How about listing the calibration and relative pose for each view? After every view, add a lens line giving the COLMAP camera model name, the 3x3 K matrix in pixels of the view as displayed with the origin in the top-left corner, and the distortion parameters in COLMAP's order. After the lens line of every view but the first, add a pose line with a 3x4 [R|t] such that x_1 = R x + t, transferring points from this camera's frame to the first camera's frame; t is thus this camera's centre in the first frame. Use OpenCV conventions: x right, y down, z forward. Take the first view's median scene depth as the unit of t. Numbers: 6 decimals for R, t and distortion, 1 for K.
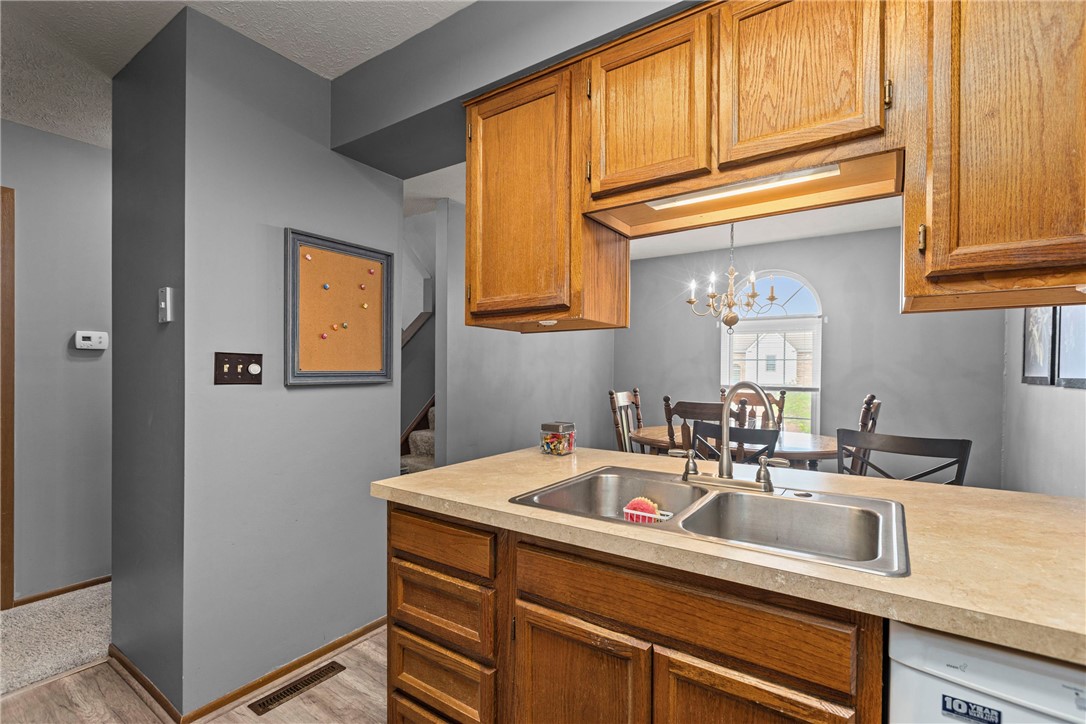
lens RADIAL K [[495.8, 0, 543.3], [0, 495.8, 371.9], [0, 0, 1]] dist [0.000843, 0.000137]
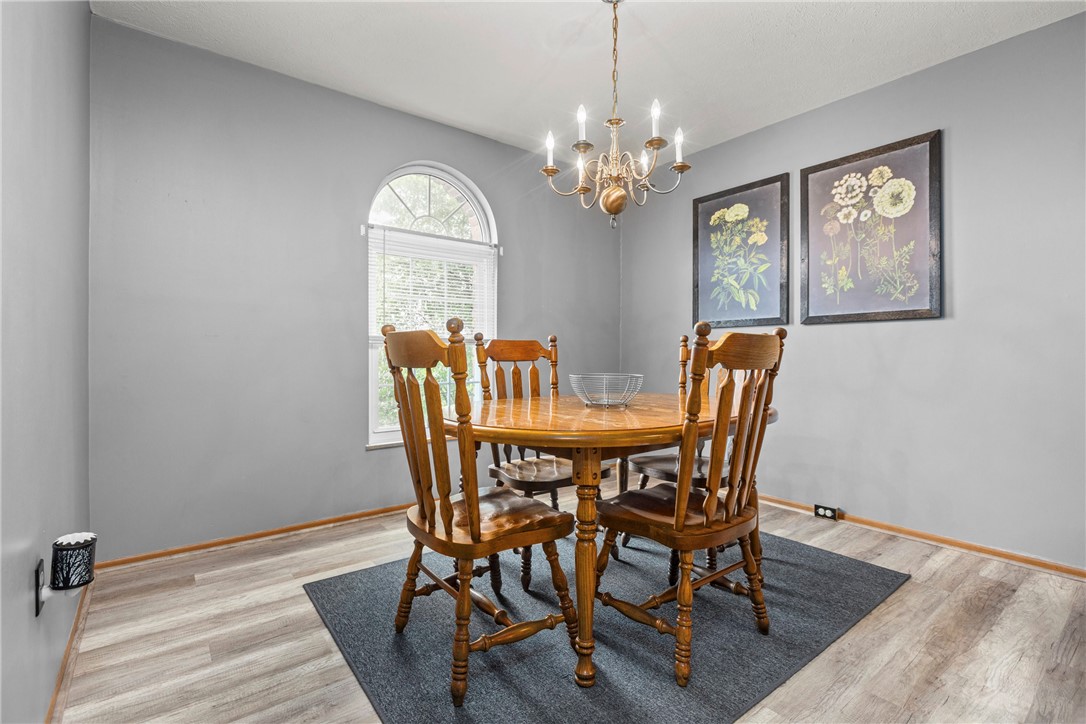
lens RADIAL K [[498.1, 0, 546.9], [0, 498.1, 354.0], [0, 0, 1]] dist [-0.004055, -0.000410]
pose [[0.292786, -0.009070, 0.956135, -0.215003], [0.008886, 0.999938, 0.006765, 0.071174], [-0.956137, 0.006515, 0.292848, 0.992974]]
